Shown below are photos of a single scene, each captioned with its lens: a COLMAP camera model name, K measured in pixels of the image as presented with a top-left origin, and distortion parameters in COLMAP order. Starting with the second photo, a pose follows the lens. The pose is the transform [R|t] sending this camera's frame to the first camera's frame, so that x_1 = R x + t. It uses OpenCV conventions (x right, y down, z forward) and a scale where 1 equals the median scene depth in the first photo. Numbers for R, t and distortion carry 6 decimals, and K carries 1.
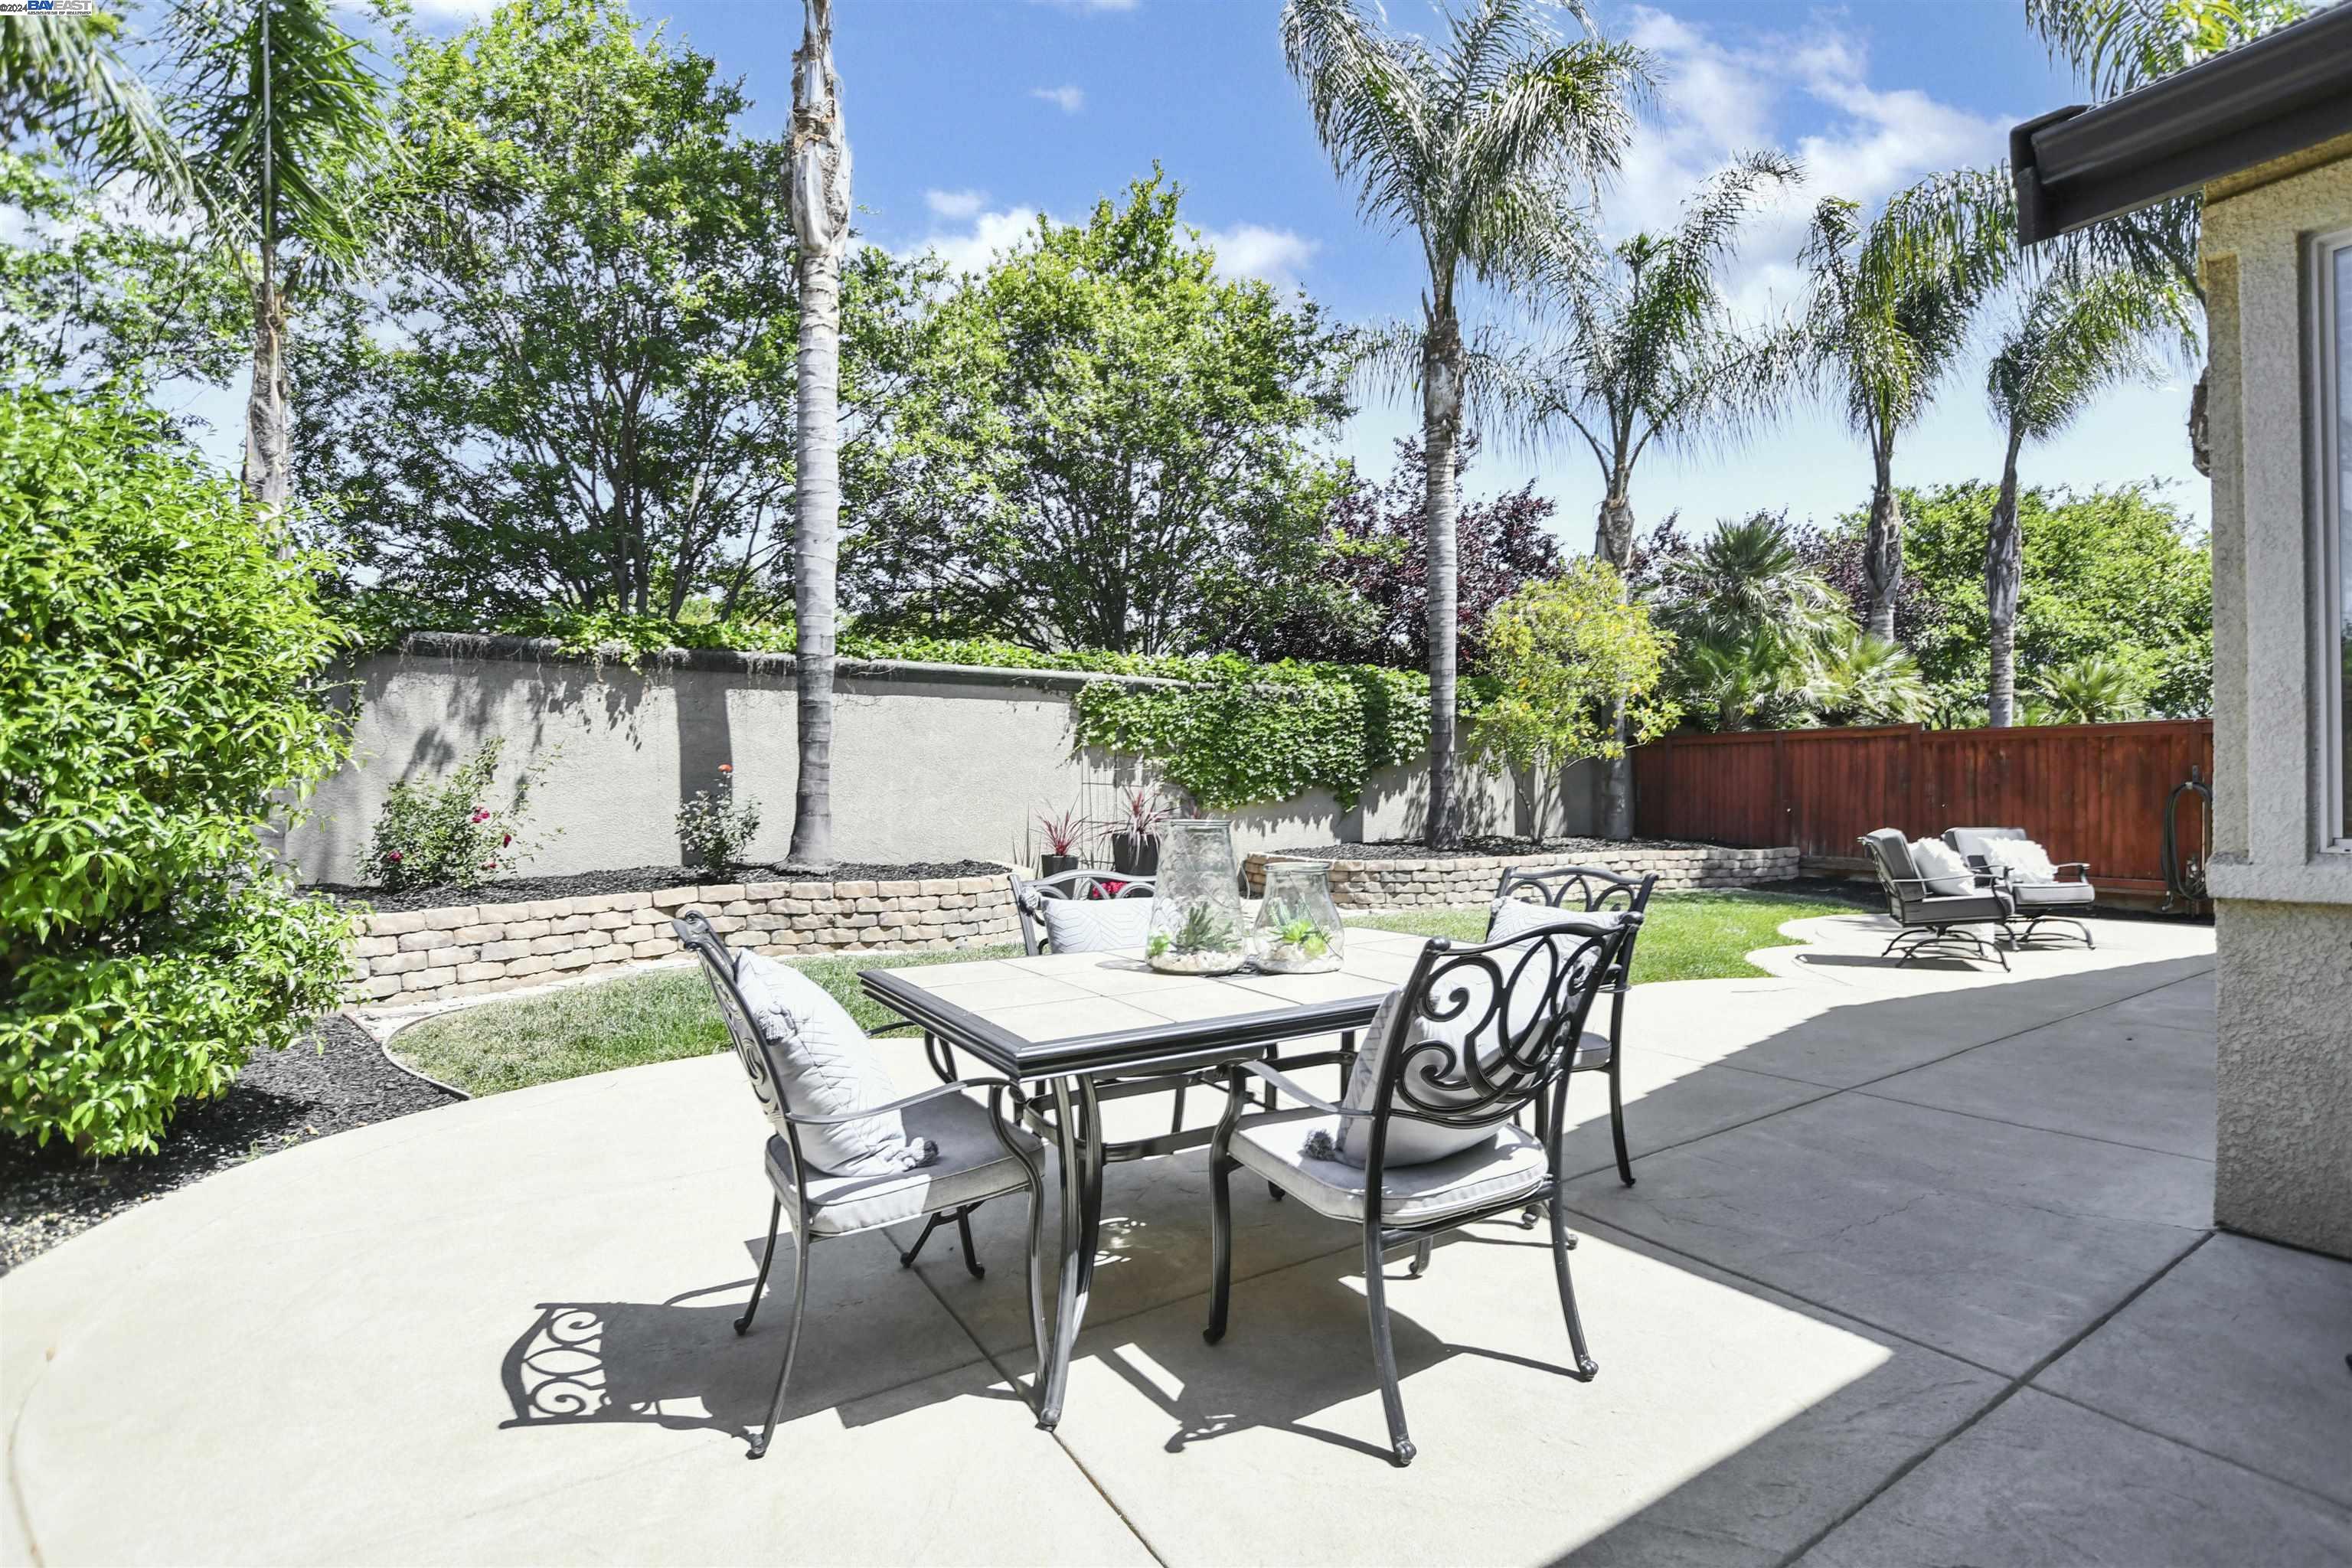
lens RADIAL K [[1093.4, 0, 1187.8], [0, 1093.4, 794.7], [0, 0, 1]] dist [-0.042319, -0.000110]
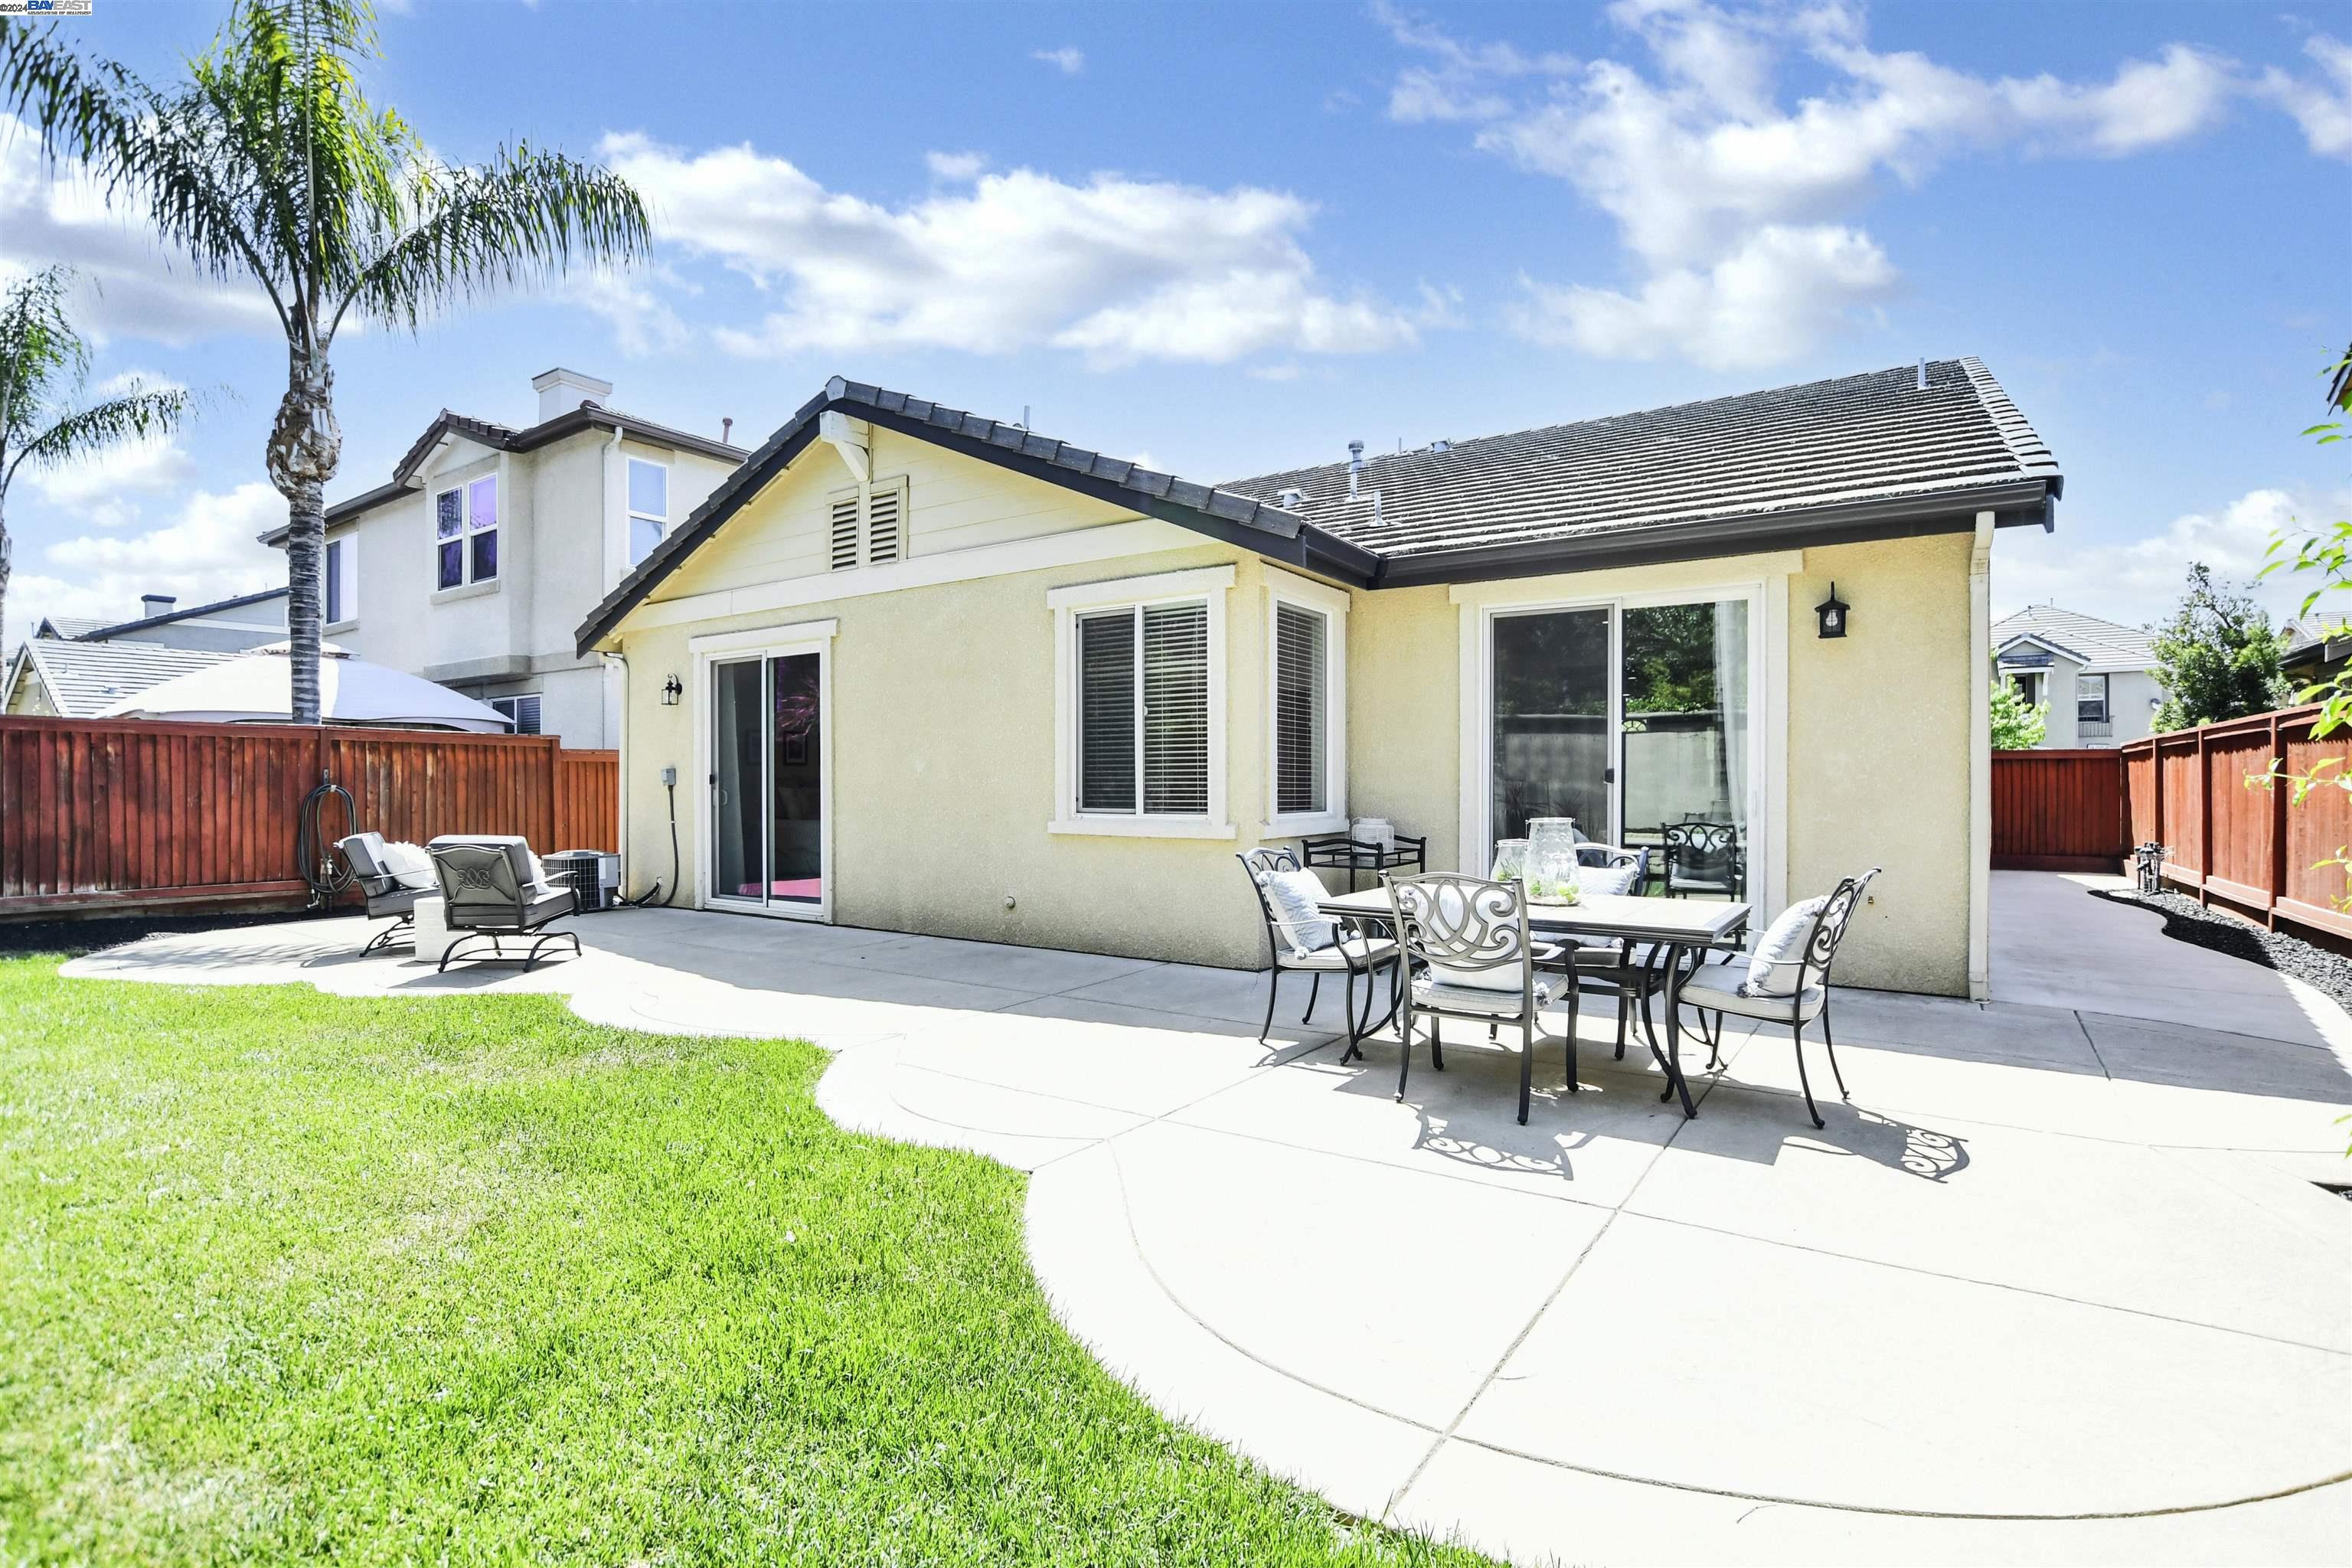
lens RADIAL K [[1093.4, 0, 1187.8], [0, 1093.4, 794.7], [0, 0, 1]] dist [-0.042319, -0.000110]
pose [[-0.400315, -0.007960, 0.916343, -1.491605], [-0.002071, 0.999968, 0.007782, -0.024466], [-0.916375, 0.001218, -0.400318, 2.477167]]
